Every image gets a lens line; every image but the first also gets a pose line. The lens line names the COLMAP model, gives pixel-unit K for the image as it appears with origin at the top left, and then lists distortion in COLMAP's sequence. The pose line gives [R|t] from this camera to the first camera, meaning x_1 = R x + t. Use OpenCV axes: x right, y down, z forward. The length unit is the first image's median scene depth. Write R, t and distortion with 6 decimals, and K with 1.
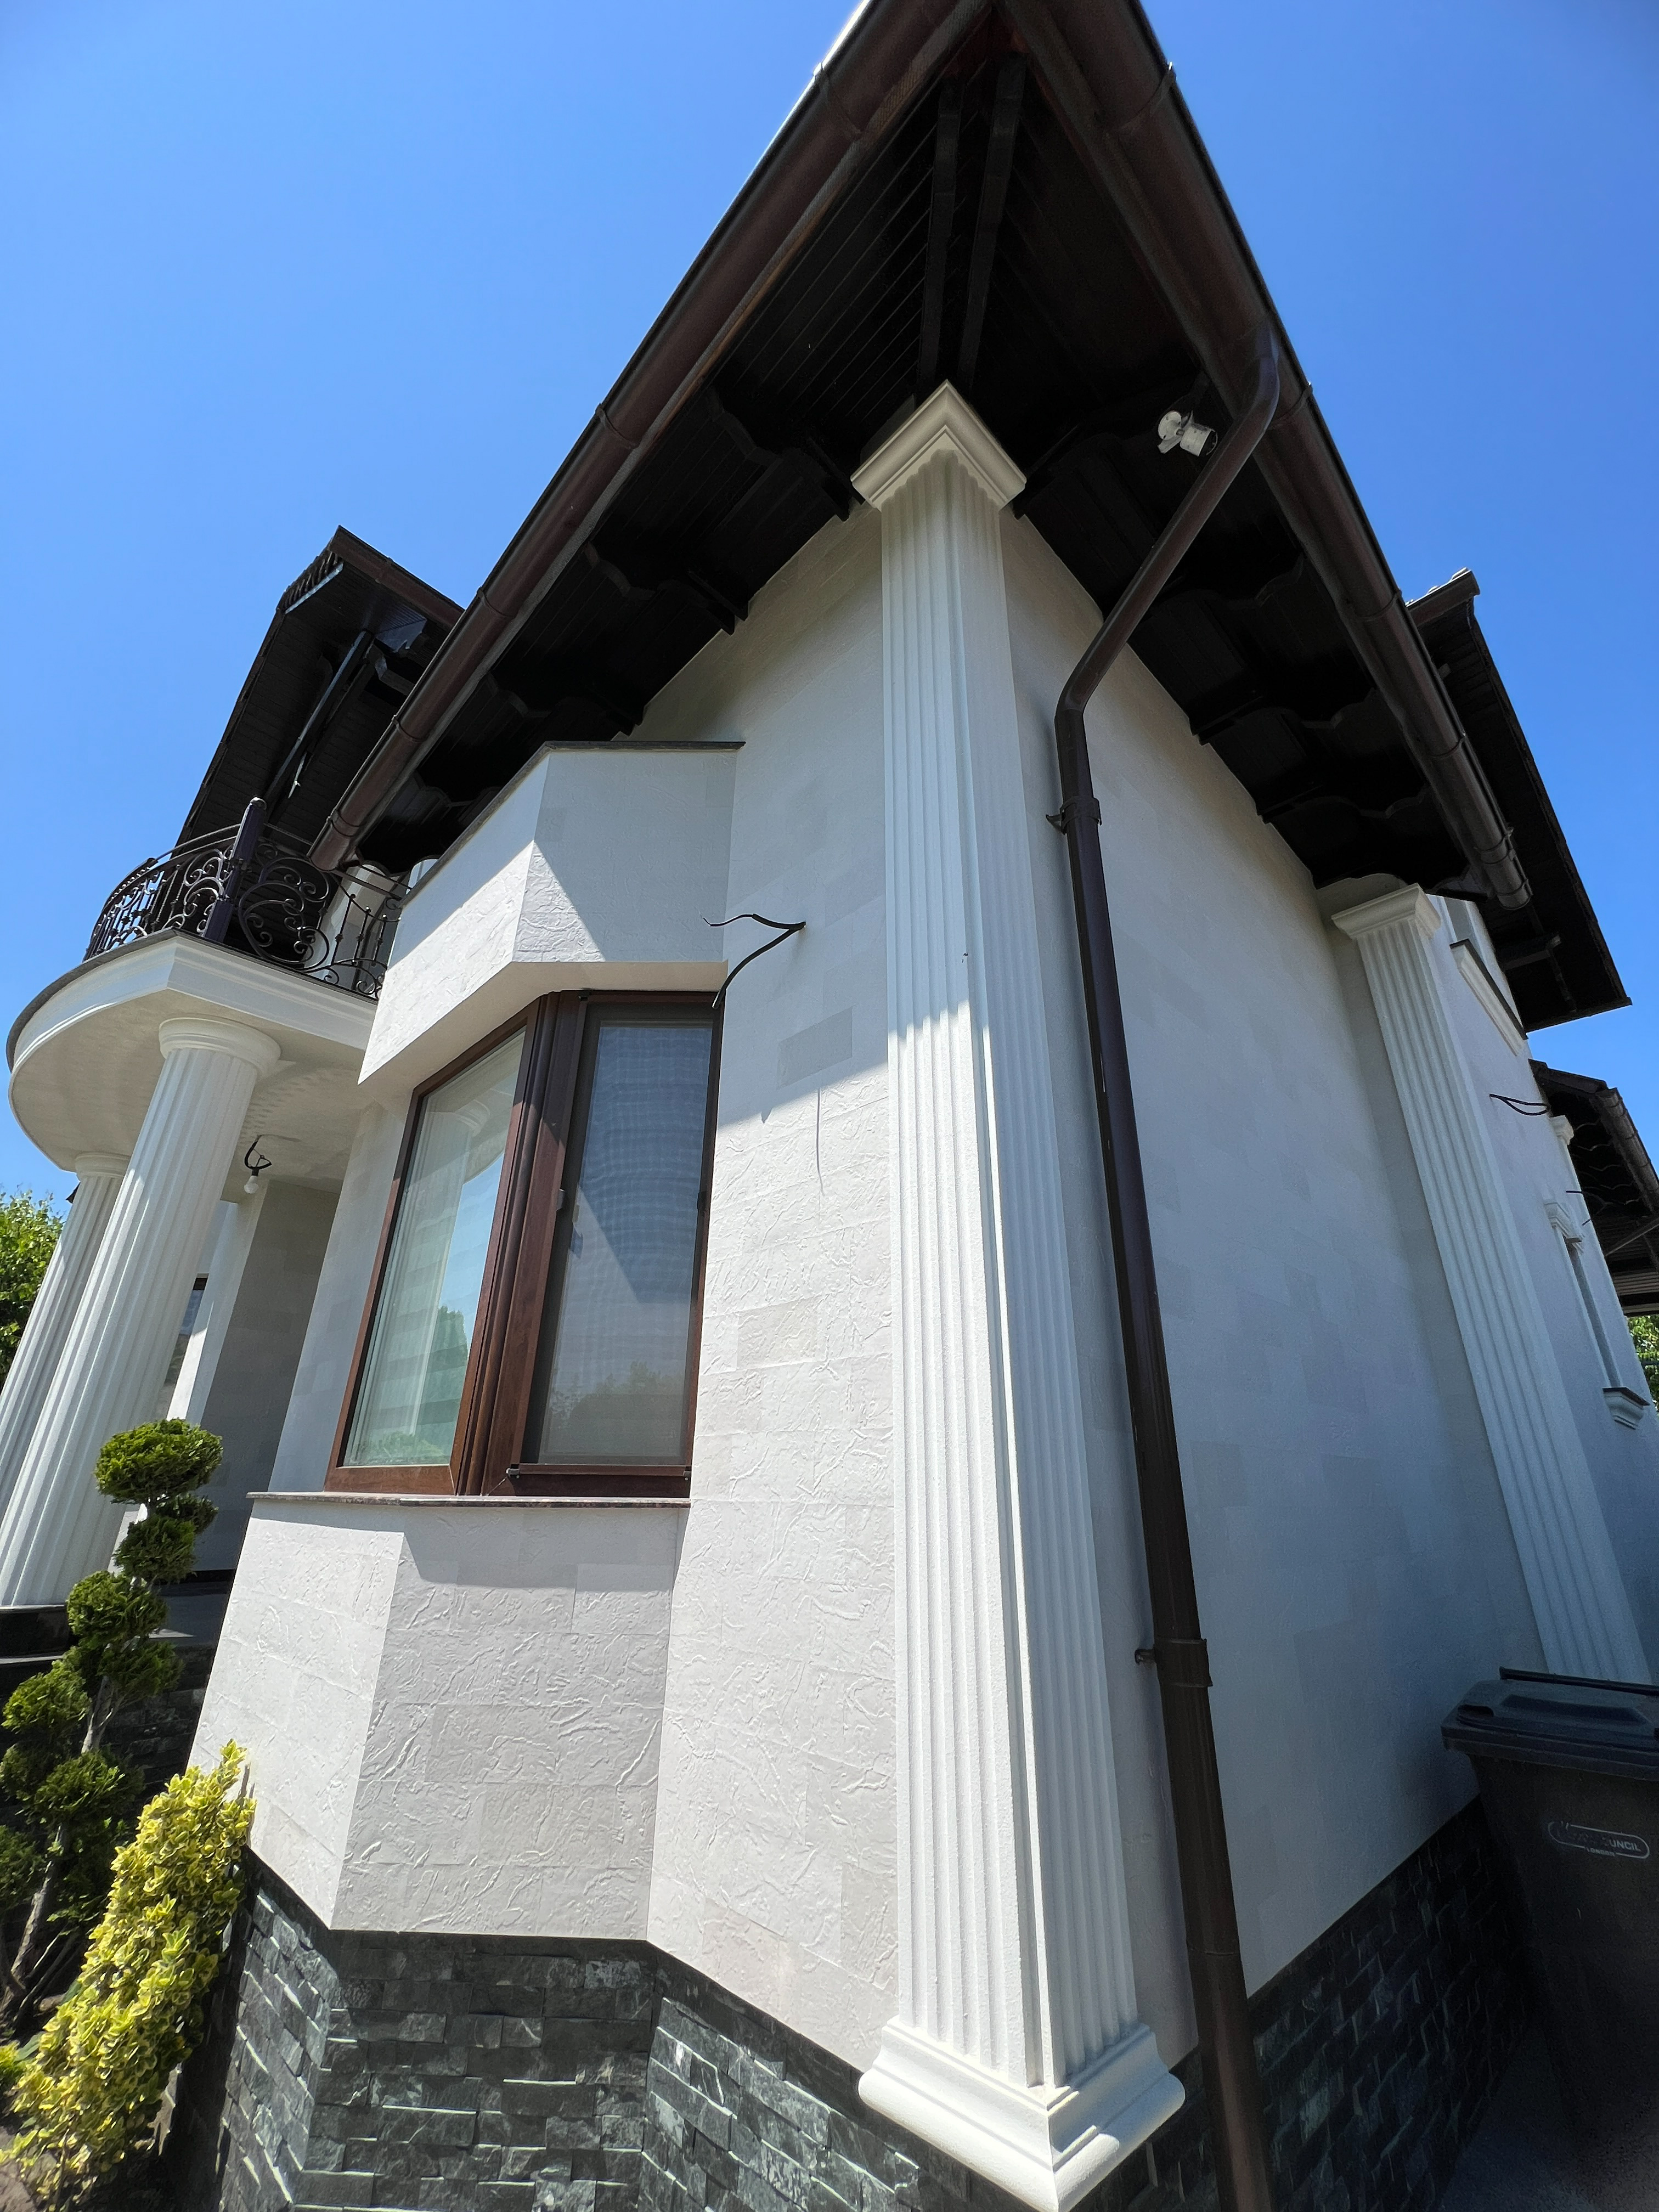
lens RADIAL K [[883.2, 0, 833.8], [0, 883.2, 1110.0], [0, 0, 1]] dist [-0.002544, -0.000004]
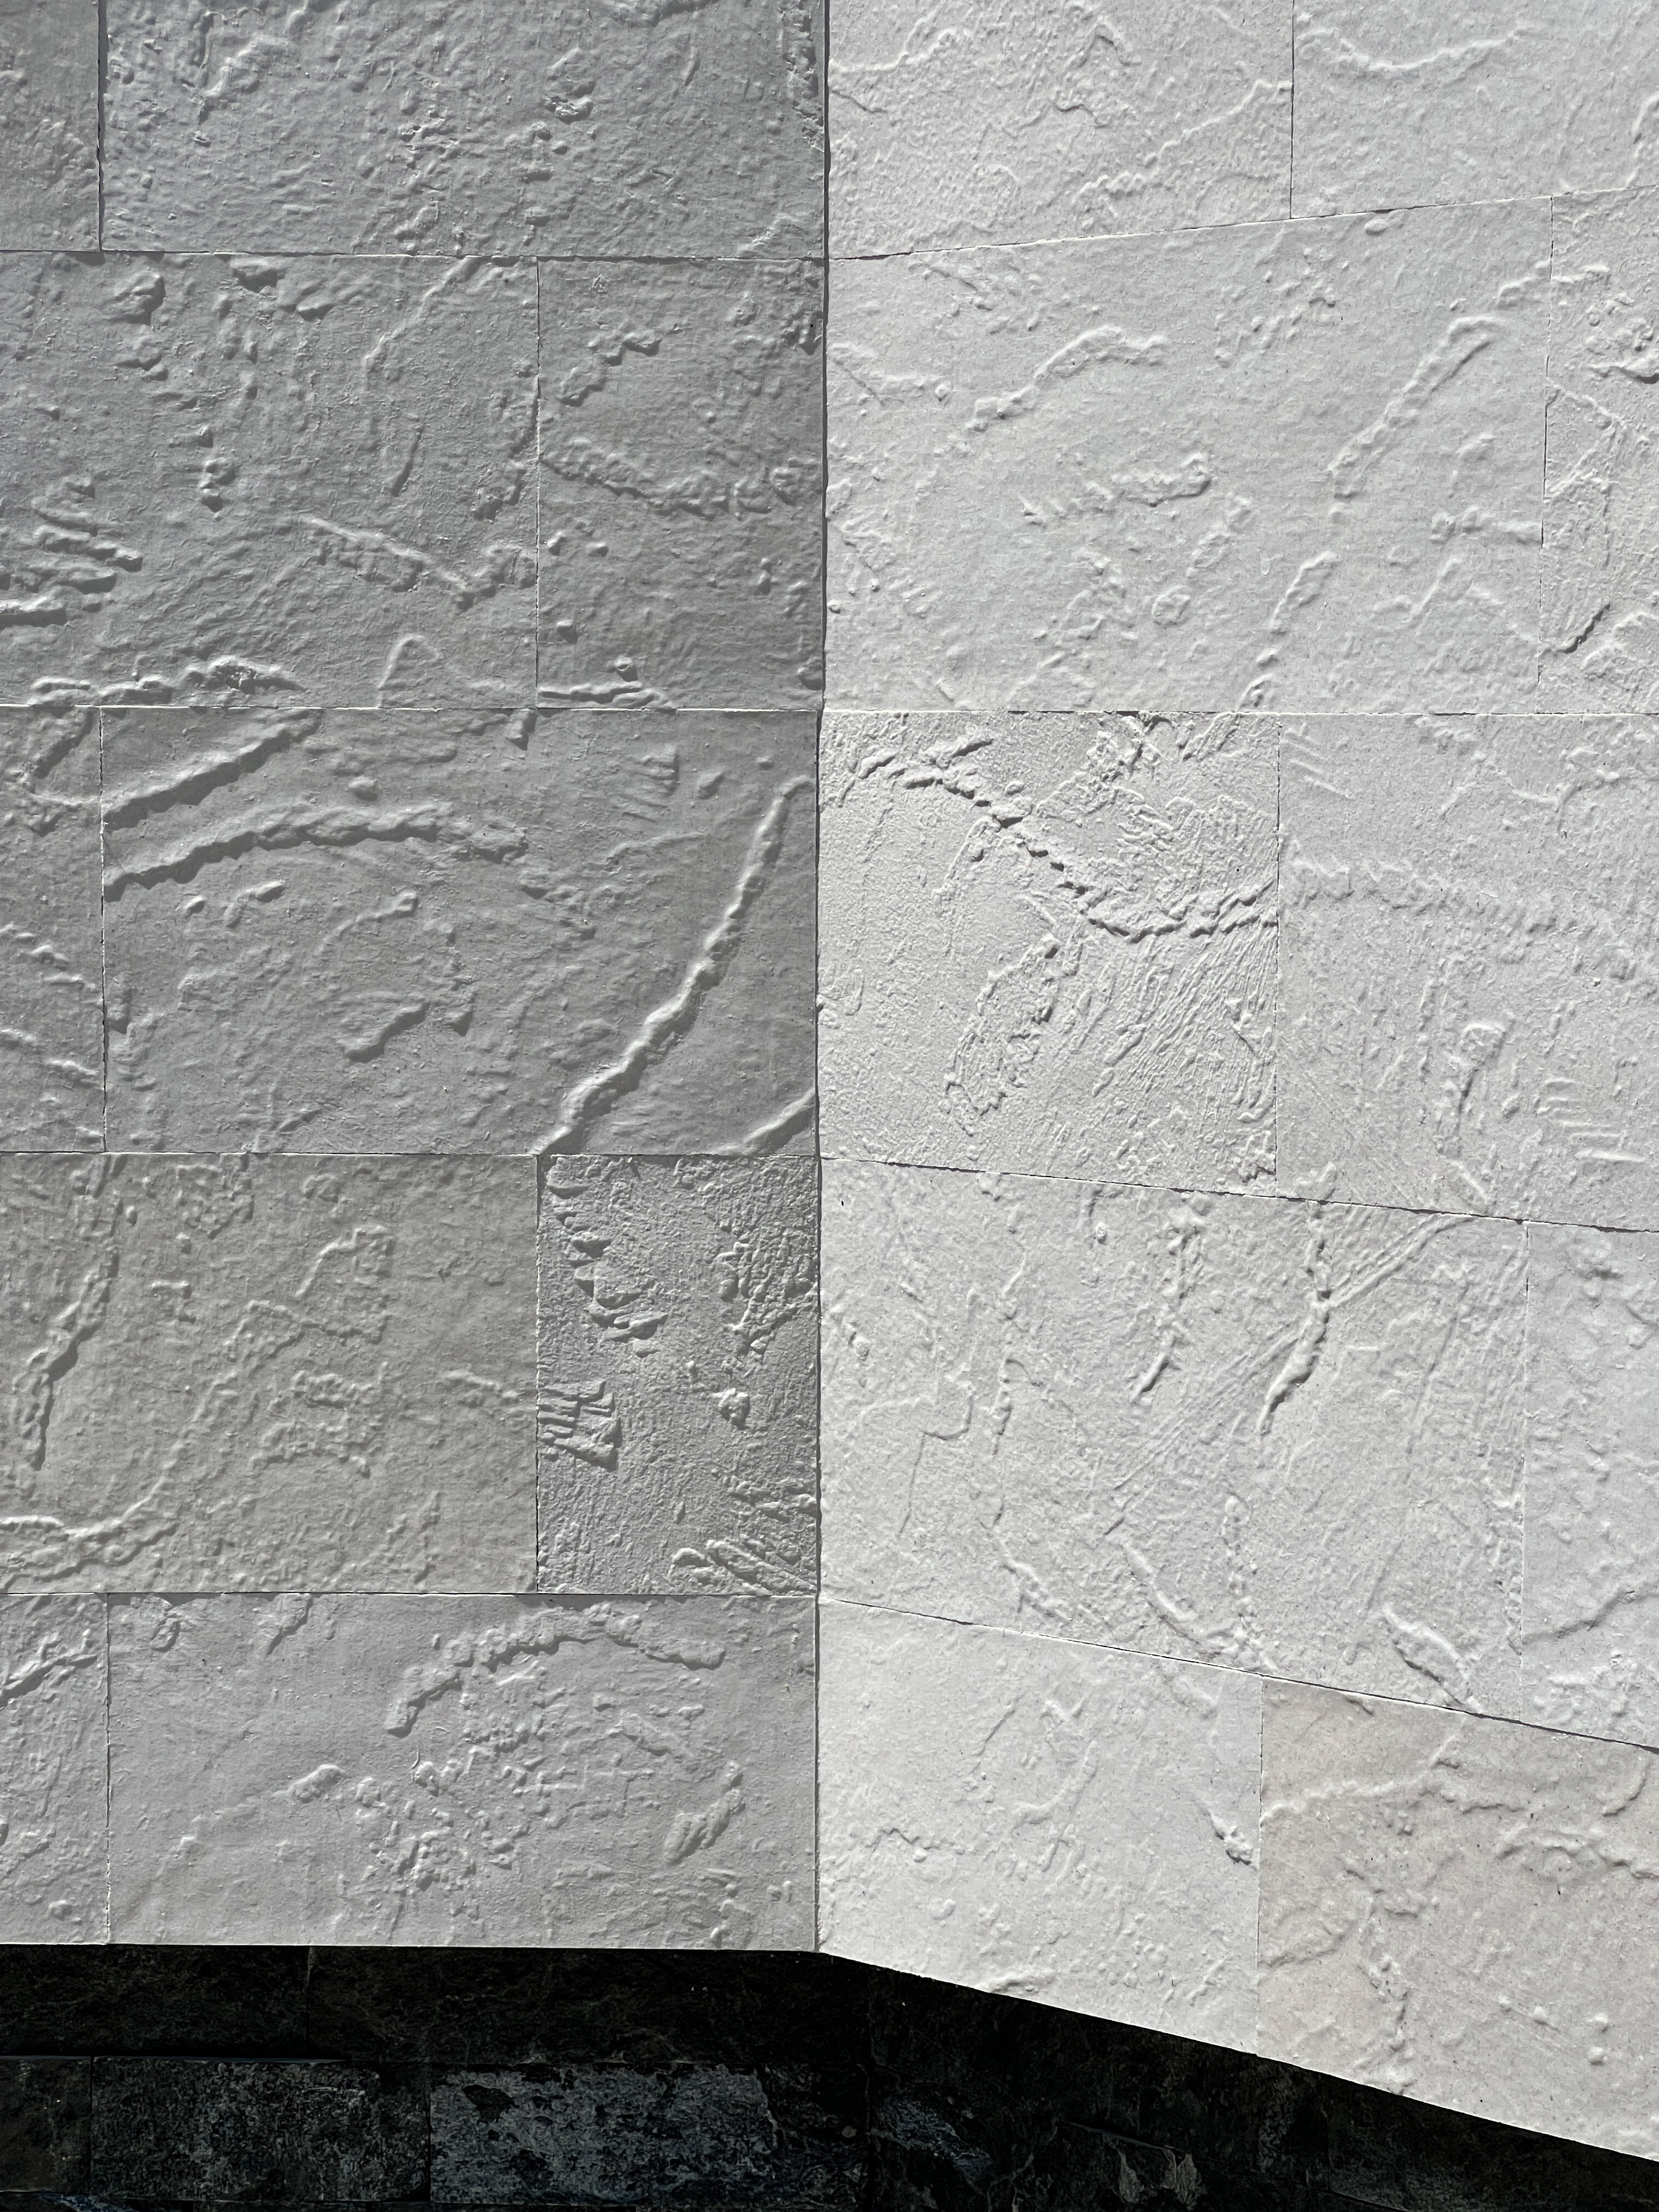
lens RADIAL K [[4941.6, 0, 829.0], [0, 4941.6, 1105.0], [0, 0, 1]] dist [0.112011, 0.000000]
pose [[0.999881, -0.008359, 0.013002, -0.209573], [0.001415, 0.887114, 0.461547, 0.377089], [-0.015392, -0.461474, 0.887020, 0.267873]]
